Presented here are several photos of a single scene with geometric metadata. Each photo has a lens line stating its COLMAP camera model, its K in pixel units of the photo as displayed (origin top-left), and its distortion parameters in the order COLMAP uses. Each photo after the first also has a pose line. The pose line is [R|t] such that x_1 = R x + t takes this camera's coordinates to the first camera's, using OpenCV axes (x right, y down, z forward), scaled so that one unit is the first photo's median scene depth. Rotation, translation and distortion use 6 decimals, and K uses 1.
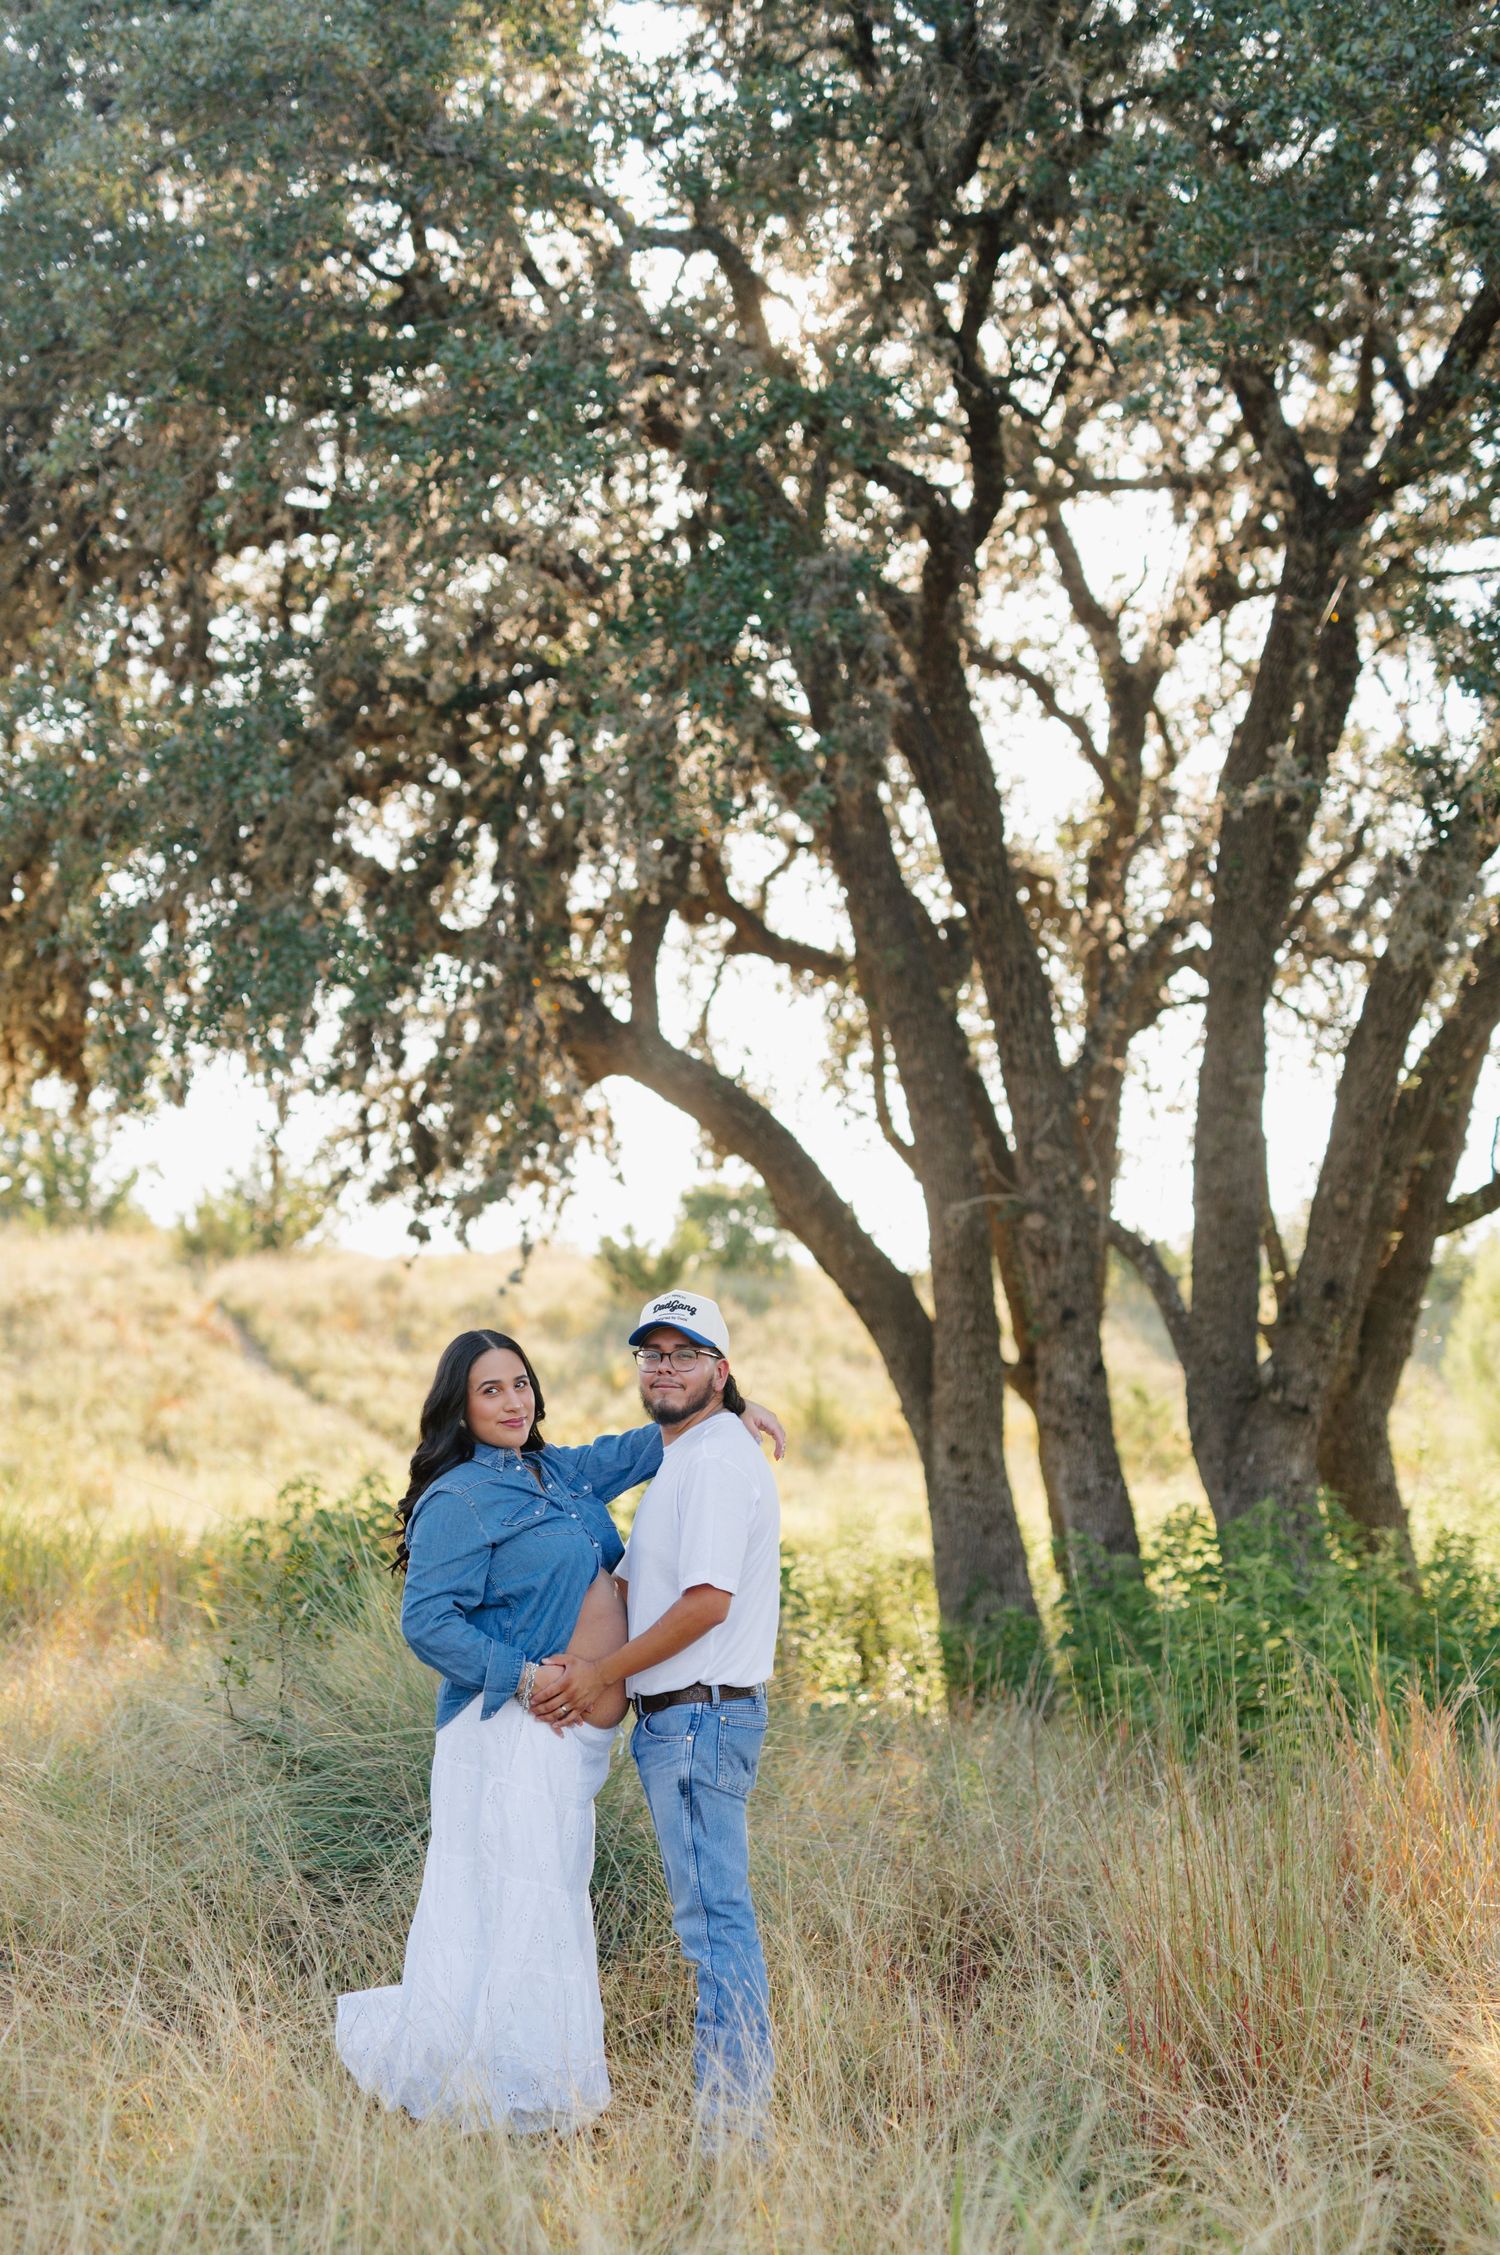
lens RADIAL K [[3460.4, 0, 639.0], [0, 3460.4, 1133.7], [0, 0, 1]] dist [0.003691, 0.000115]
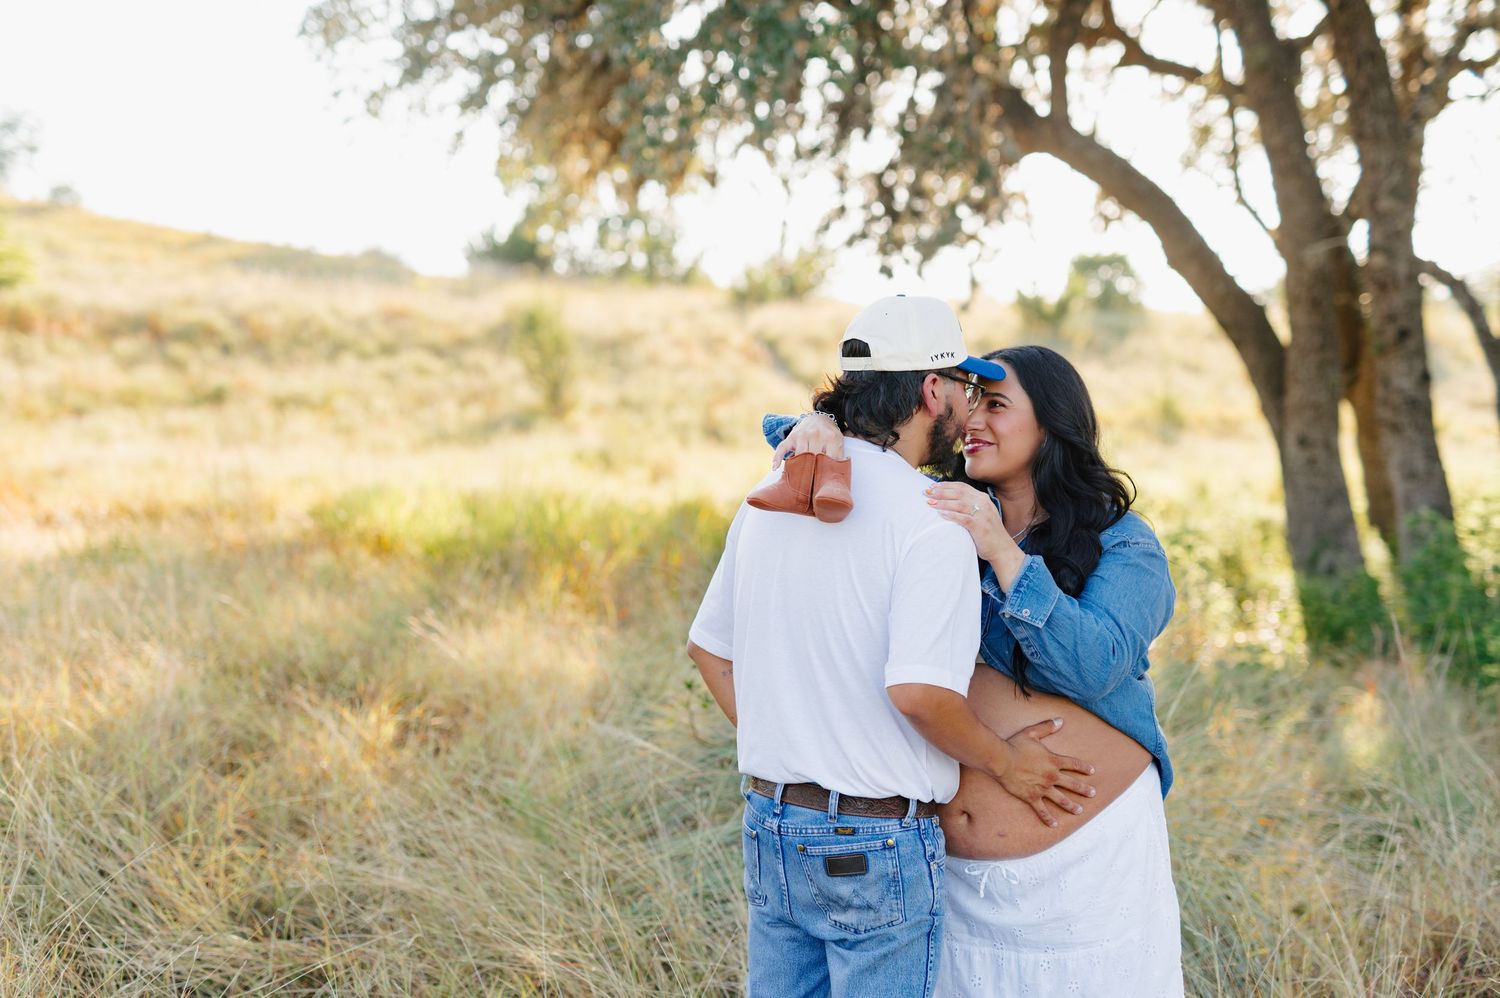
lens RADIAL K [[2211.1, 0, 729.7], [0, 2211.1, 493.4], [0, 0, 1]] dist [-0.019794, 0.037763]
pose [[0.990641, -0.000439, -0.136490, -0.007749], [0.016832, 0.992755, 0.118974, 0.008517], [0.135449, -0.120158, 0.983471, 0.142071]]
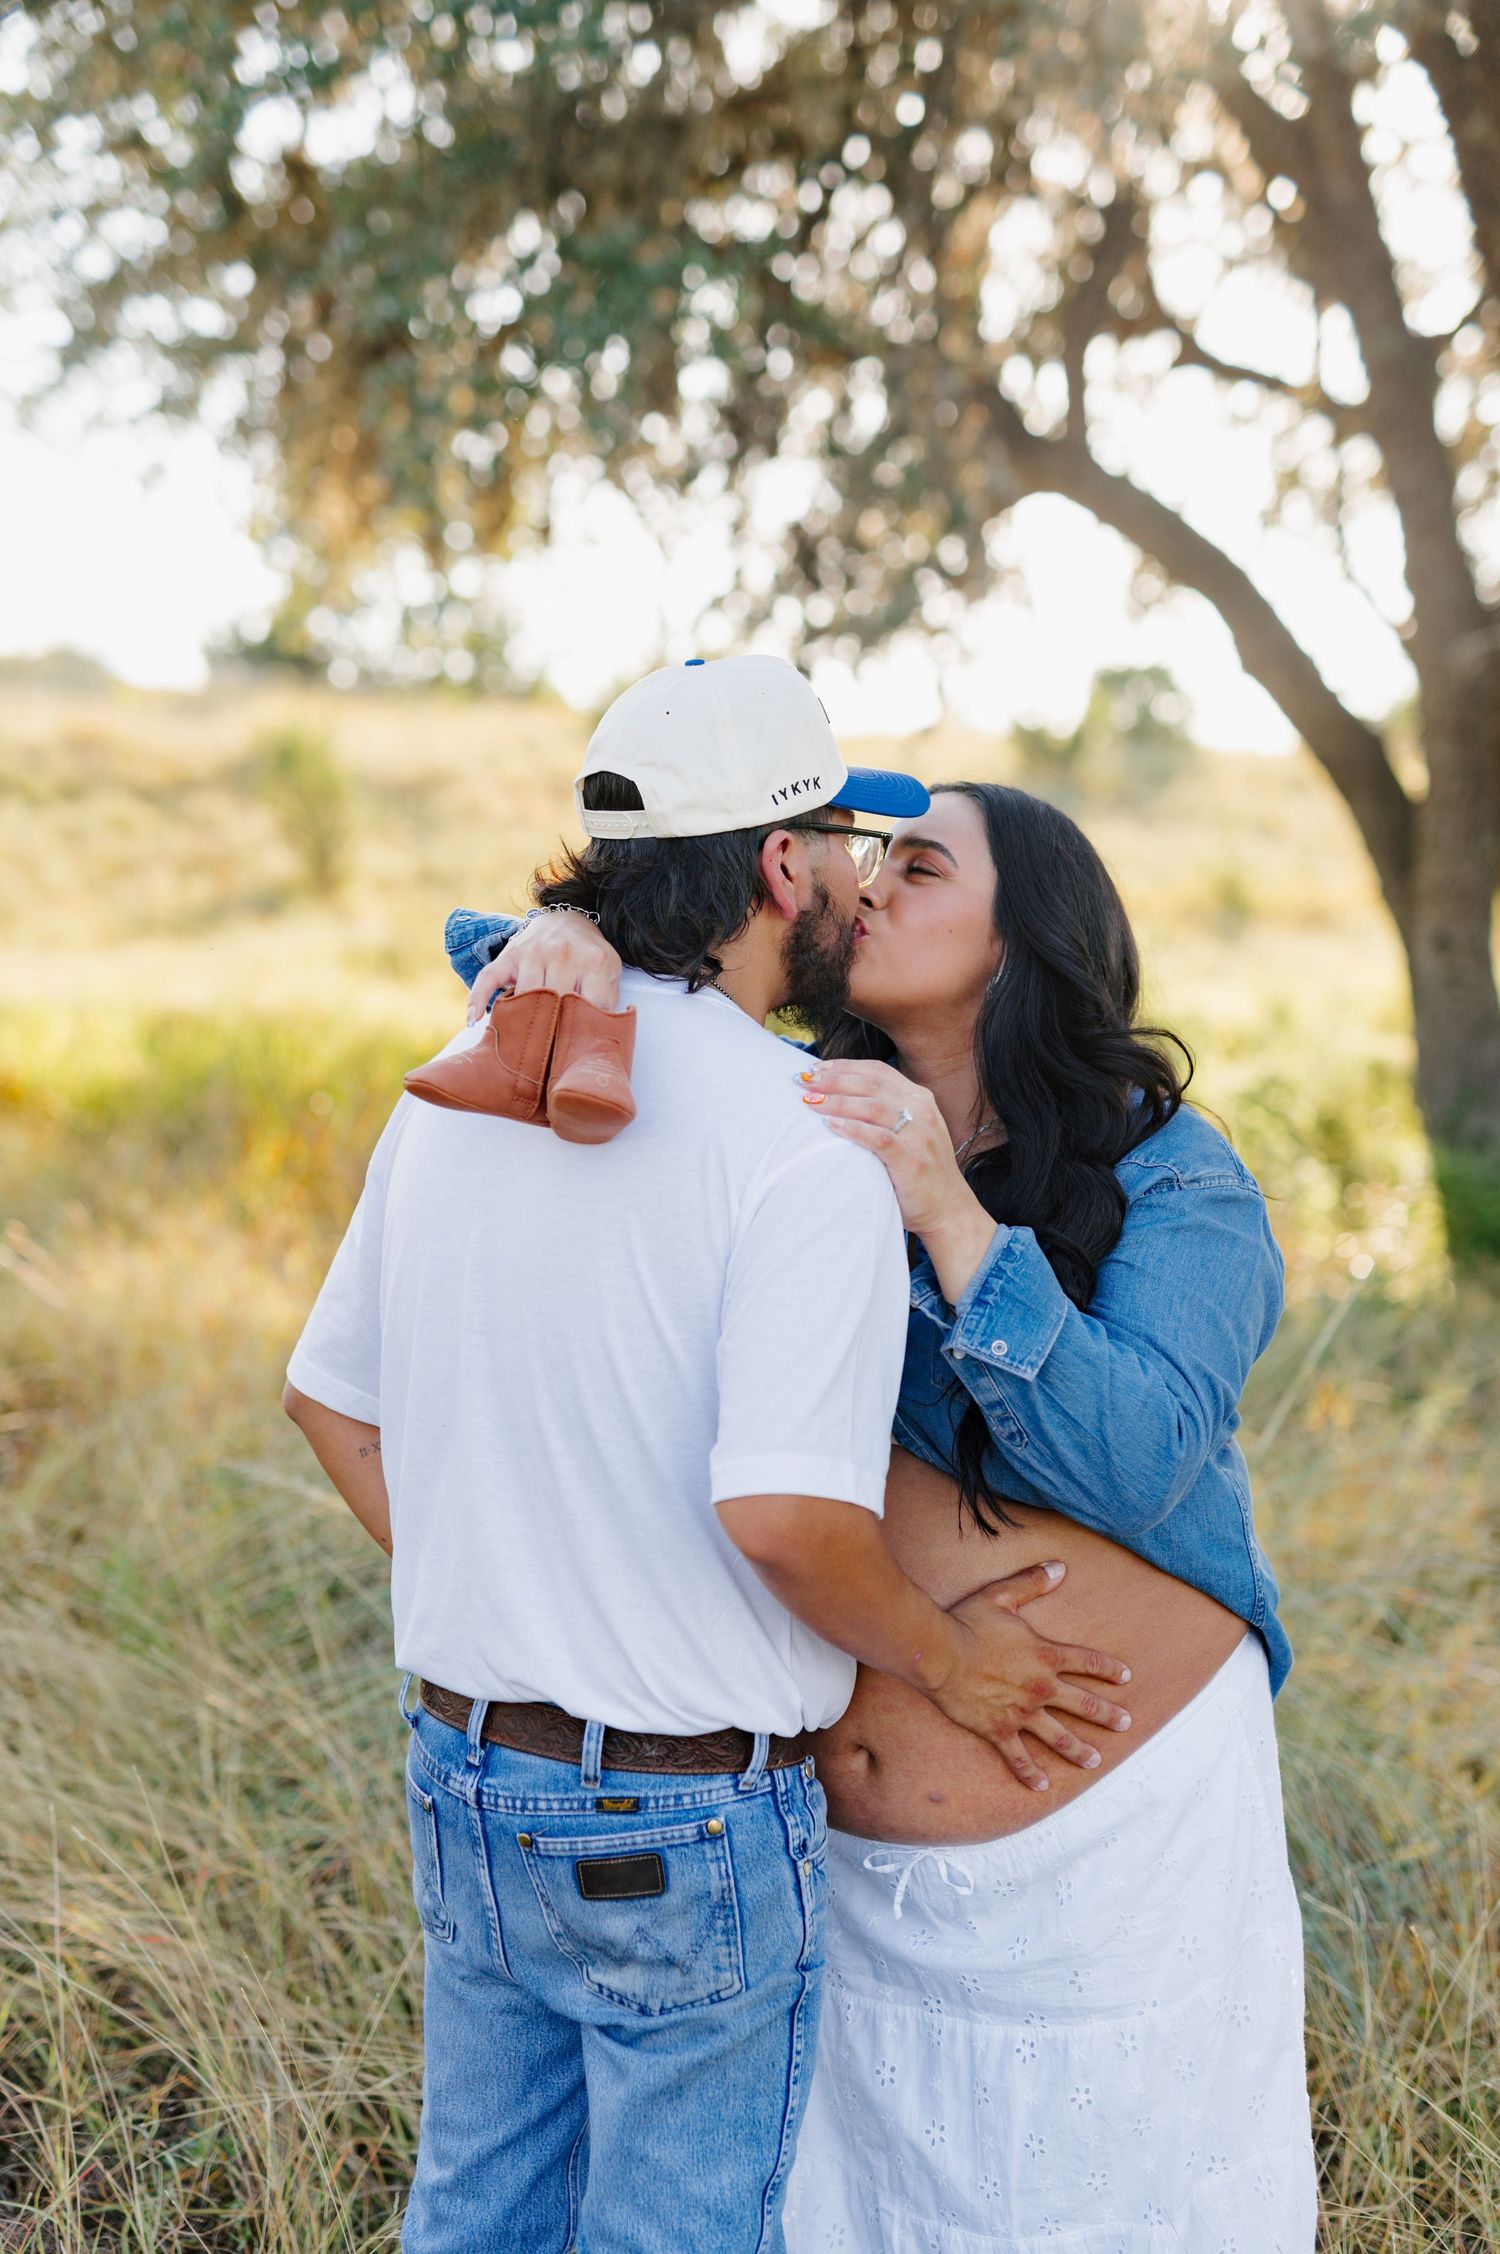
lens RADIAL K [[3186.8, 0, 752.1], [0, 3186.8, 1158.2], [0, 0, 1]] dist [0.010236, -0.003500]
pose [[0.996105, 0.008776, -0.087733, -0.007351], [0.005939, 0.986097, 0.166064, 0.011809], [0.087971, -0.165938, 0.982204, 0.187499]]
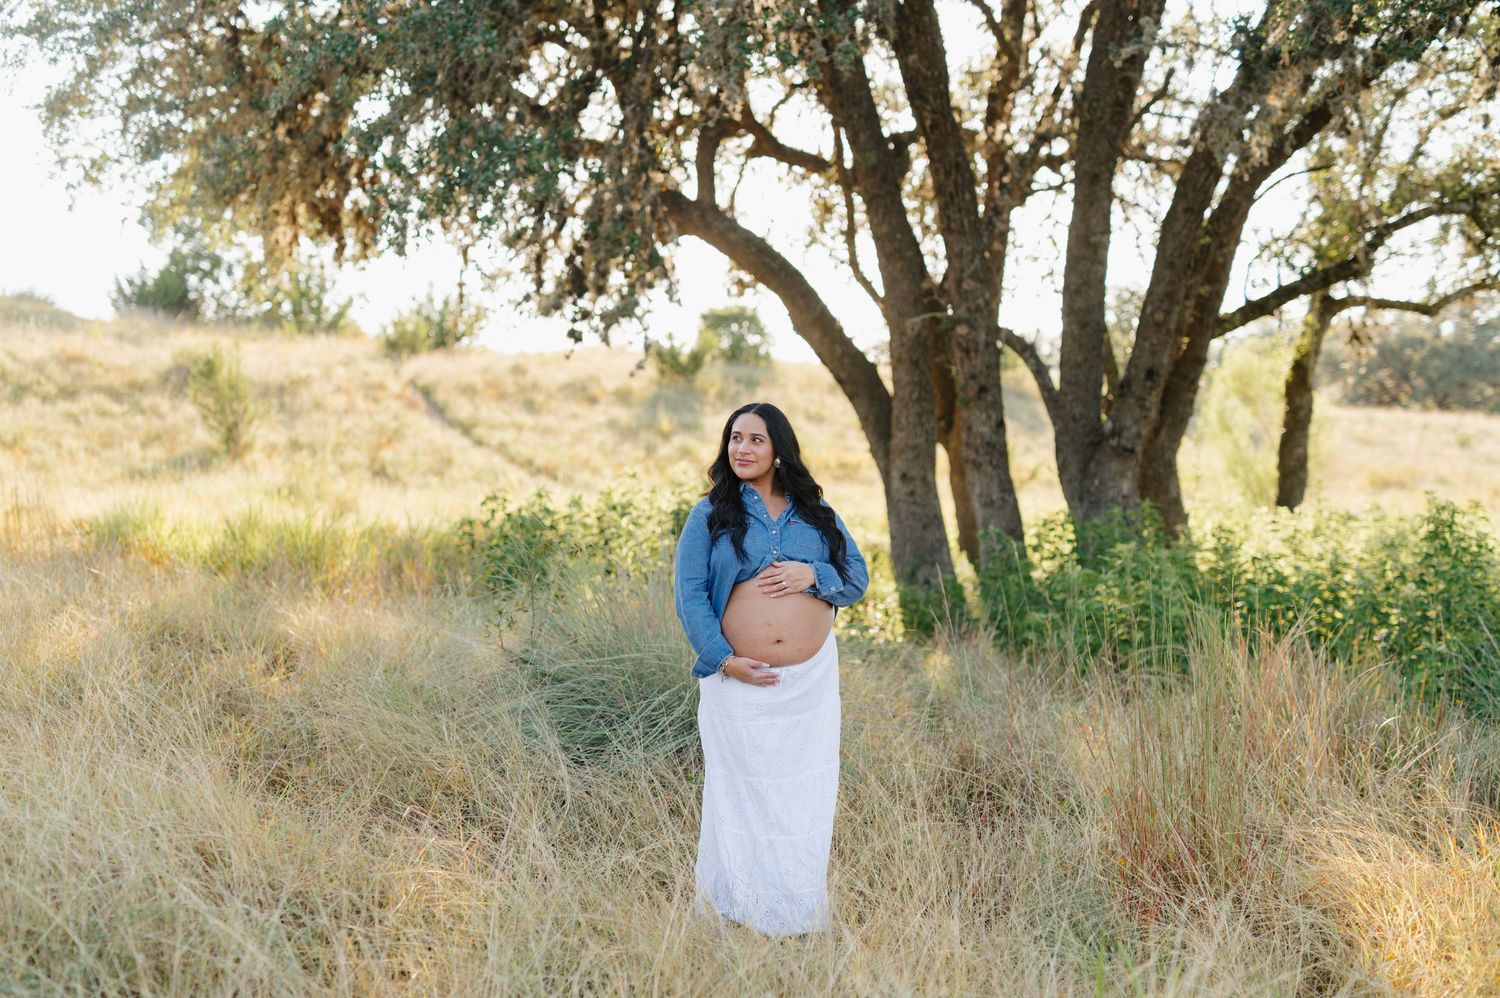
lens RADIAL K [[2180.8, 0, 688.3], [0, 2180.8, 524.4], [0, 0, 1]] dist [0.013929, -0.017513]
pose [[0.999937, 0.000486, 0.011197, -0.016777], [-0.001754, 0.993531, 0.113544, 0.000885], [-0.011069, -0.113557, 0.993470, 0.012331]]
